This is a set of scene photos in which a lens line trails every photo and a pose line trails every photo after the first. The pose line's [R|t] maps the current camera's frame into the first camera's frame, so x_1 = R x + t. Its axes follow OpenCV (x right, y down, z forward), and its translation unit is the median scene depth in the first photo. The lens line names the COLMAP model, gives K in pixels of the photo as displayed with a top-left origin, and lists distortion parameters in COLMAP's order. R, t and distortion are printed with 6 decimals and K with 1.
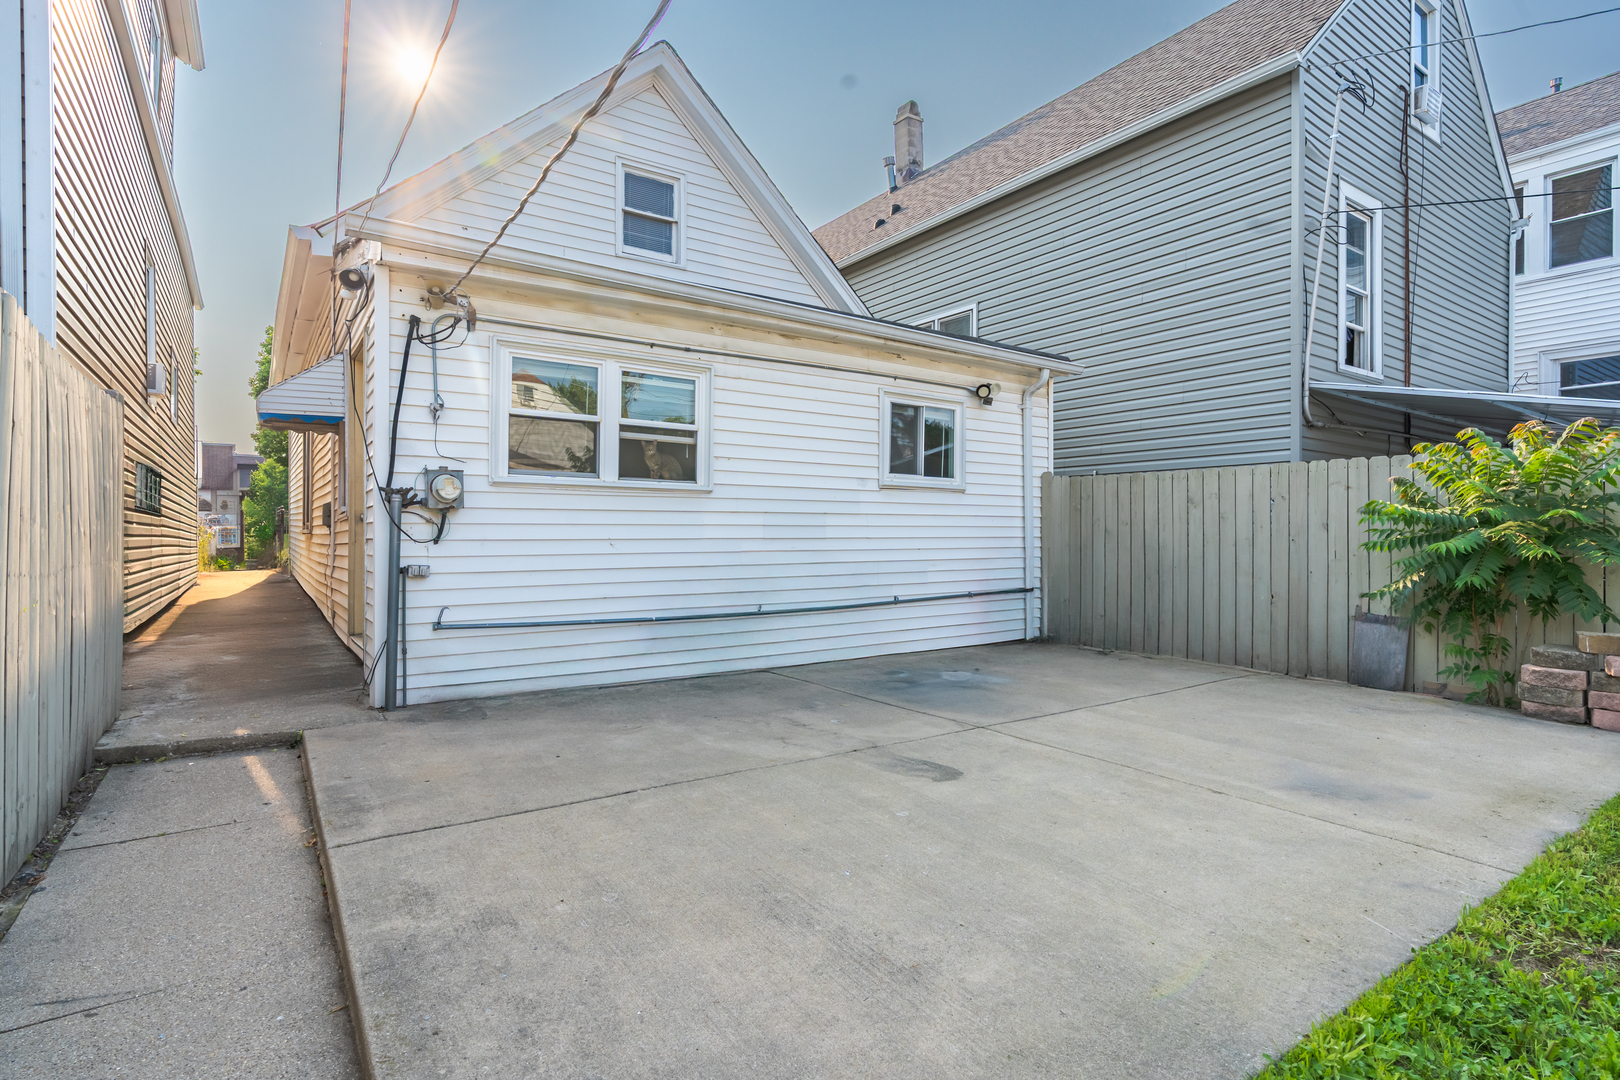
lens RADIAL K [[800.2, 0, 802.8], [0, 800.2, 538.1], [0, 0, 1]] dist [-0.004176, 0.001516]
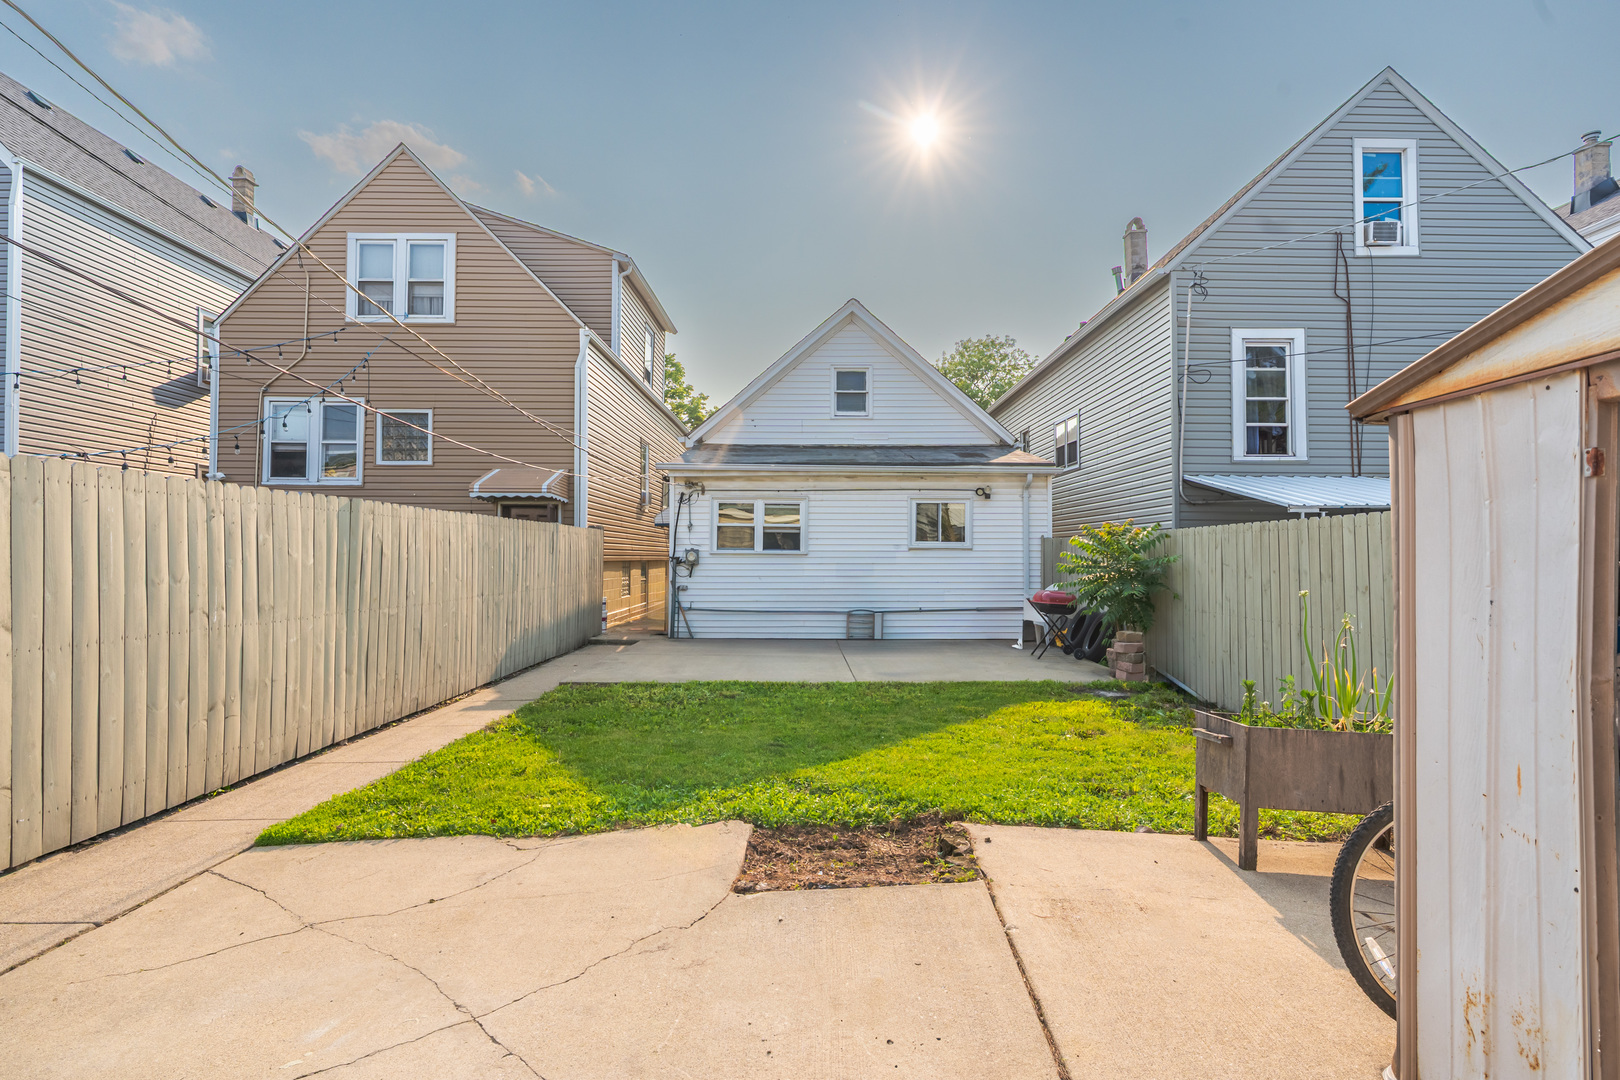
lens RADIAL K [[800.2, 0, 813.7], [0, 800.2, 546.1], [0, 0, 1]] dist [-0.004176, 0.001516]
pose [[0.835238, -0.010358, -0.549791, 1.622890], [-0.003614, 0.999698, -0.024325, -0.041871], [0.549877, 0.022305, 0.834948, -1.188836]]
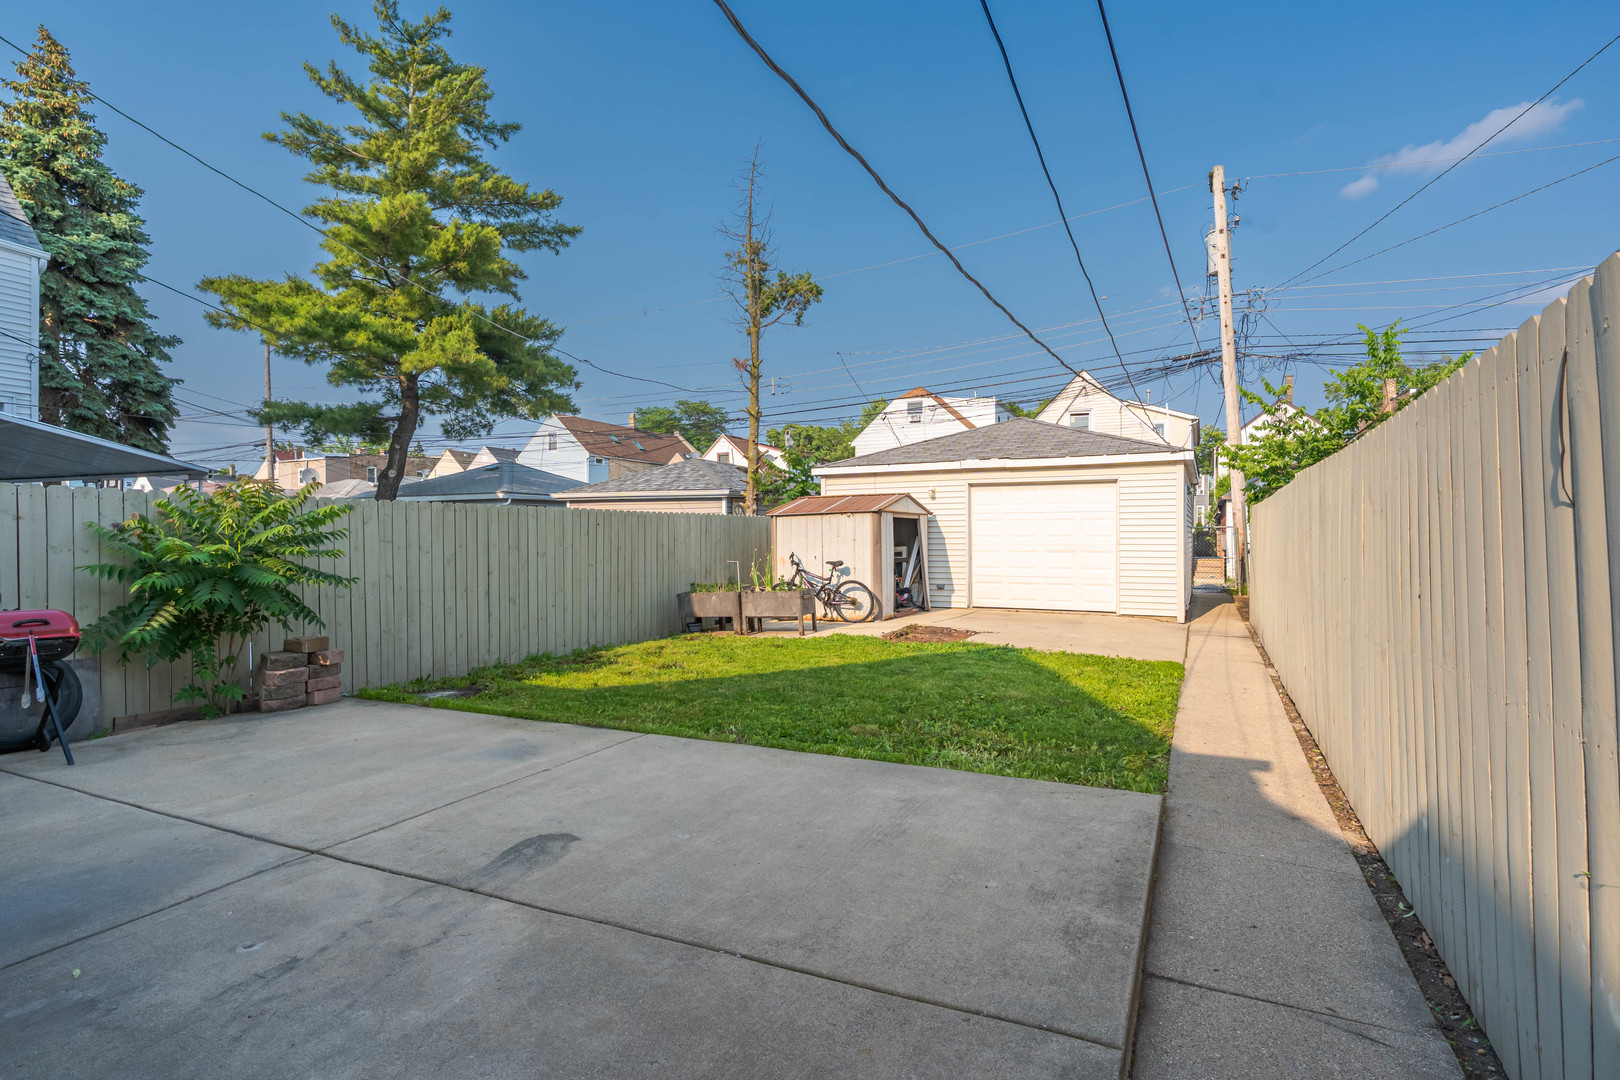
lens RADIAL K [[819.1, 0, 805.6], [0, 819.1, 529.7], [0, 0, 1]] dist [-0.000688, -0.000783]
pose [[-0.499957, 0.004164, 0.866040, -0.710543], [0.004418, 0.999988, -0.002258, -0.064306], [-0.866039, 0.002697, -0.499969, 1.045929]]
